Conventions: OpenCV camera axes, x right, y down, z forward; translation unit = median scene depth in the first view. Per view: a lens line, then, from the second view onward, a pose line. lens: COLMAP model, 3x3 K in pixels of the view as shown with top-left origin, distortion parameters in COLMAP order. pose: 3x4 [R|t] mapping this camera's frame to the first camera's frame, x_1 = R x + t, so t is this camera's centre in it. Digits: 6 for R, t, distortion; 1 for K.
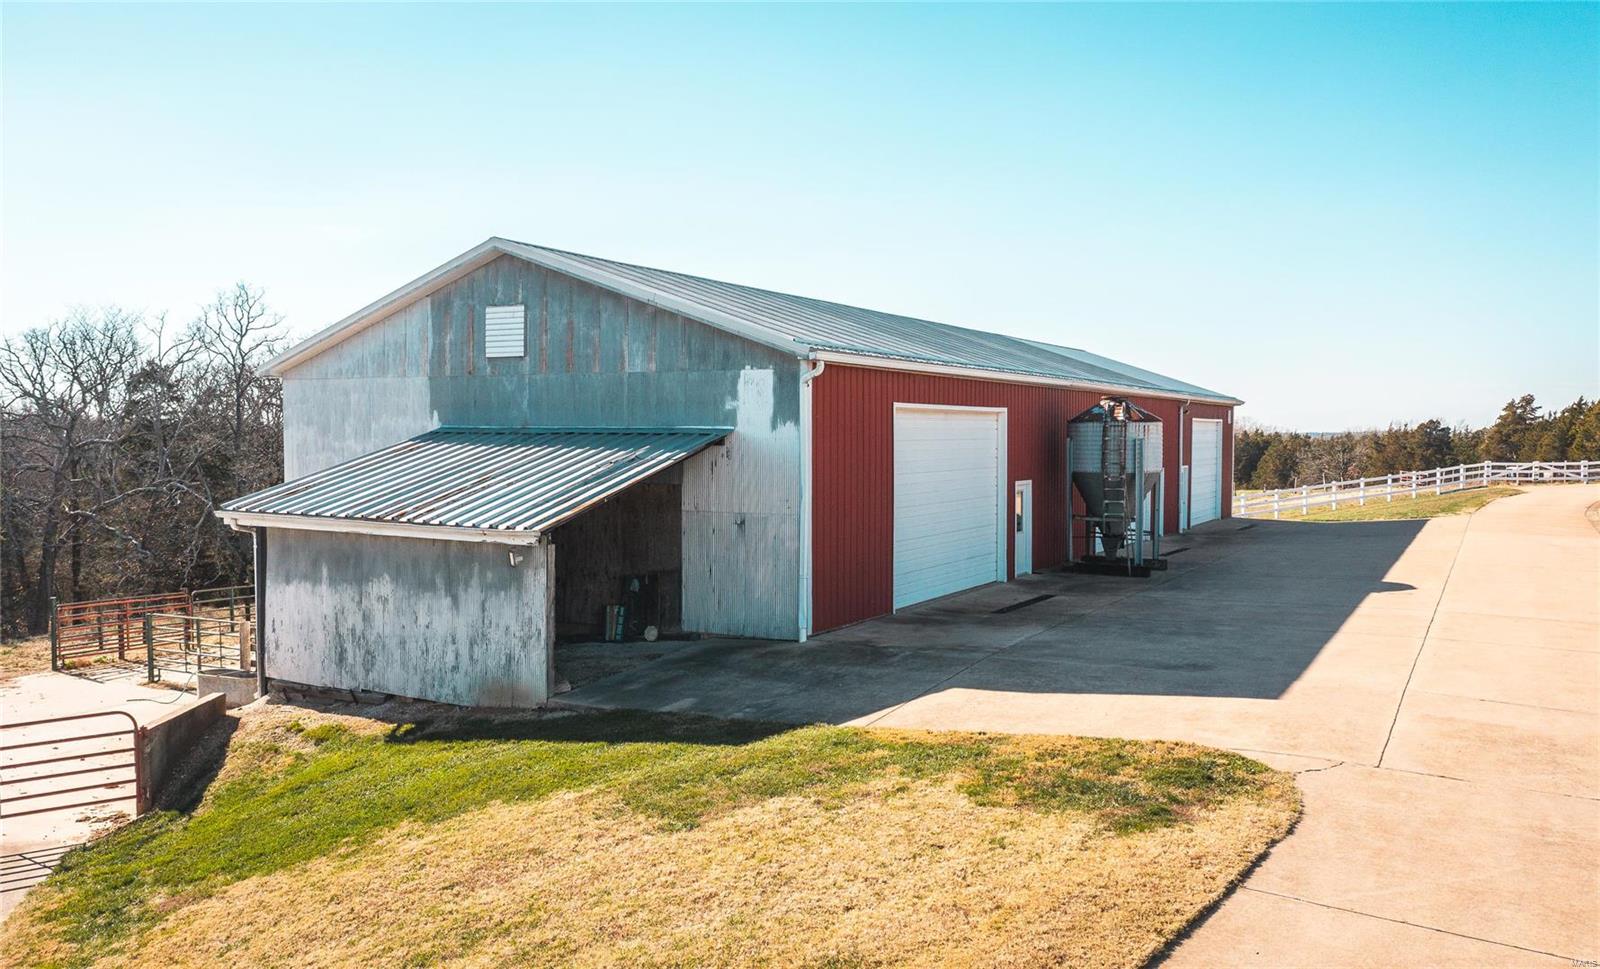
lens RADIAL K [[1283.2, 0, 800.0], [0, 1283.2, 484.5], [0, 0, 1]] dist [-0.004541, -0.000441]
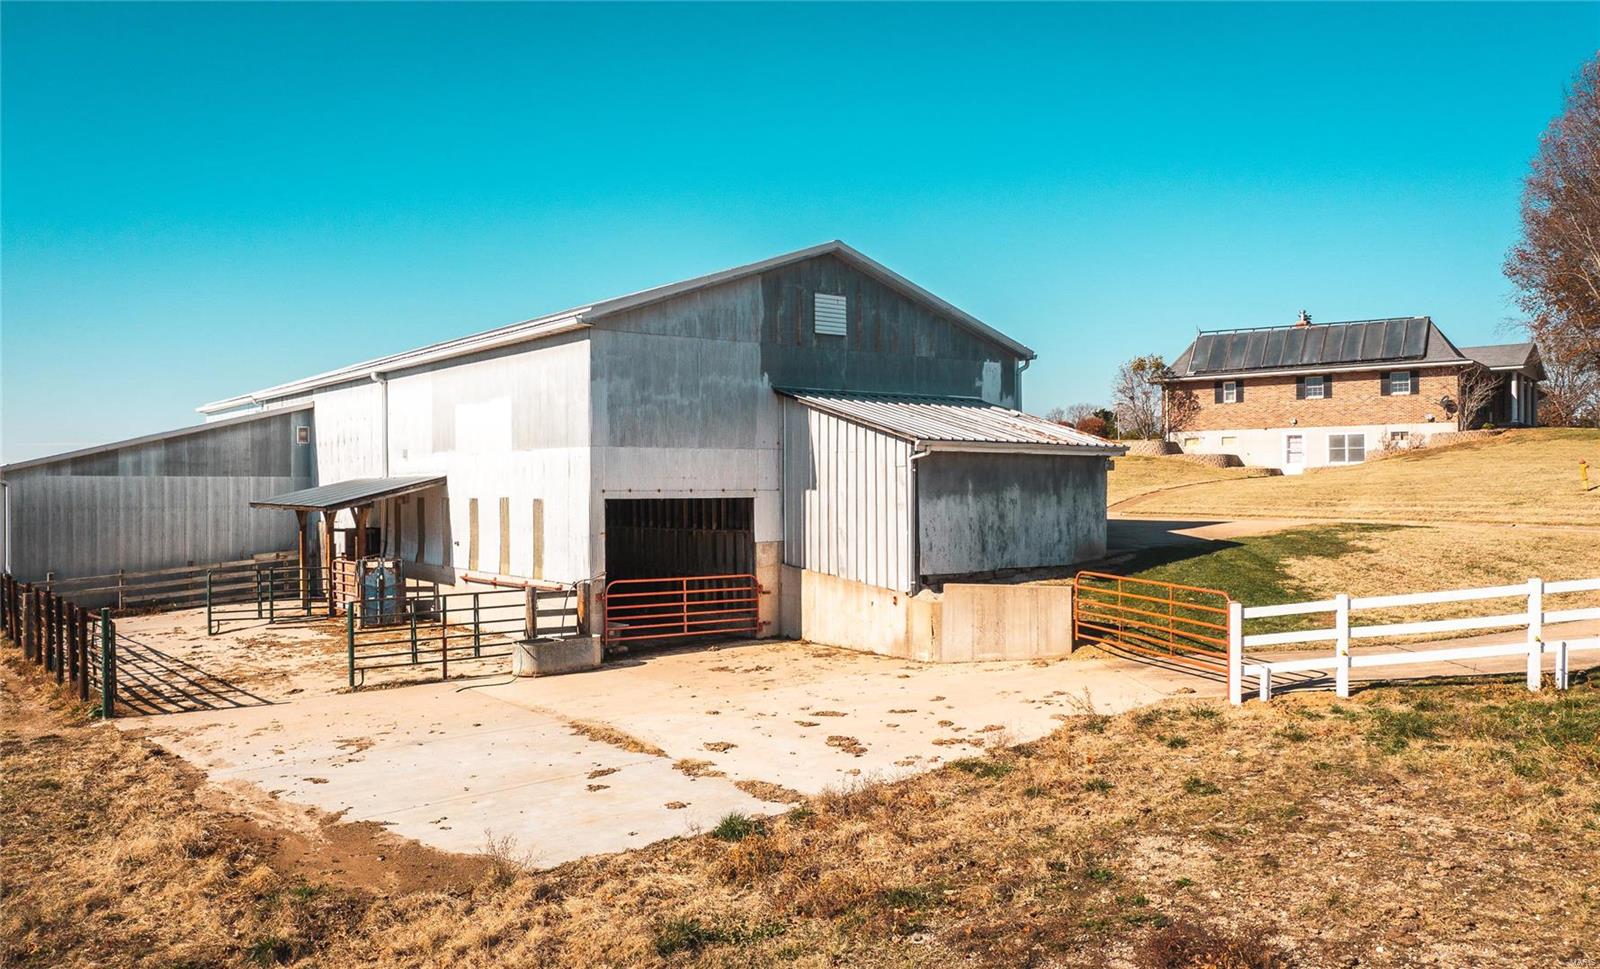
lens RADIAL K [[1283.2, 0, 800.0], [0, 1283.2, 484.5], [0, 0, 1]] dist [-0.004541, -0.000441]
pose [[0.384840, -0.003707, 0.922976, -1.505516], [0.045106, 0.998873, -0.014796, 0.070416], [-0.921880, 0.047325, 0.384574, 0.582778]]
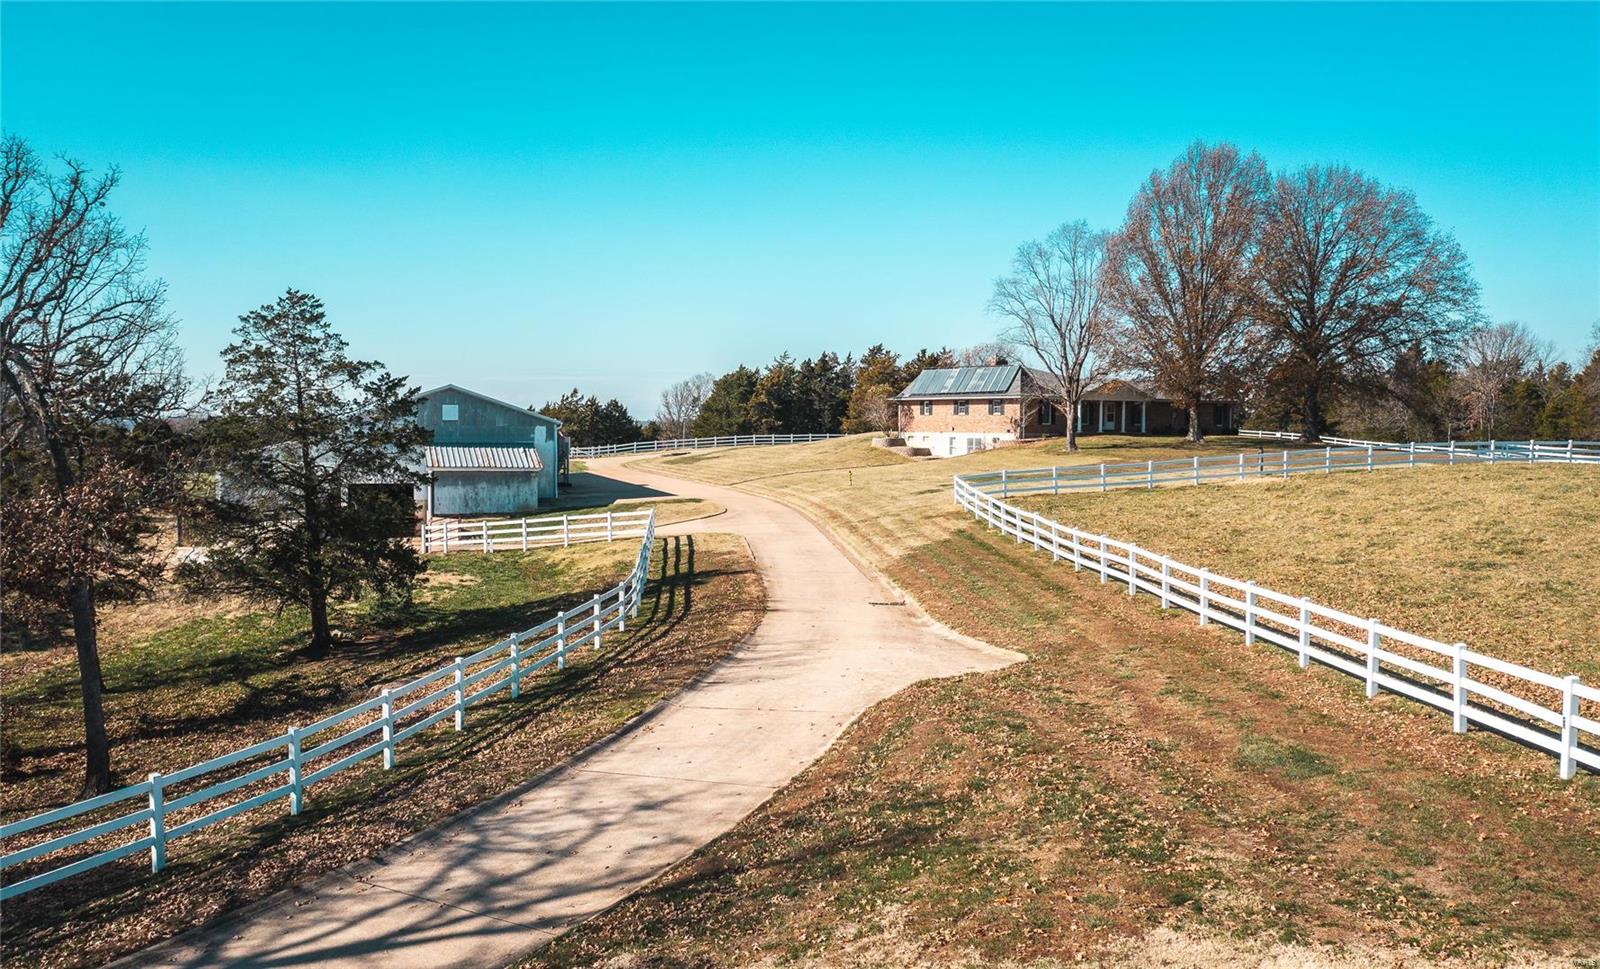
lens RADIAL K [[1283.2, 0, 800.0], [0, 1283.2, 484.5], [0, 0, 1]] dist [-0.004541, -0.000441]
pose [[0.657696, -0.037565, 0.752346, -2.255397], [0.026328, 0.999292, 0.026879, 0.000097], [-0.752823, 0.002129, 0.658219, -1.954492]]
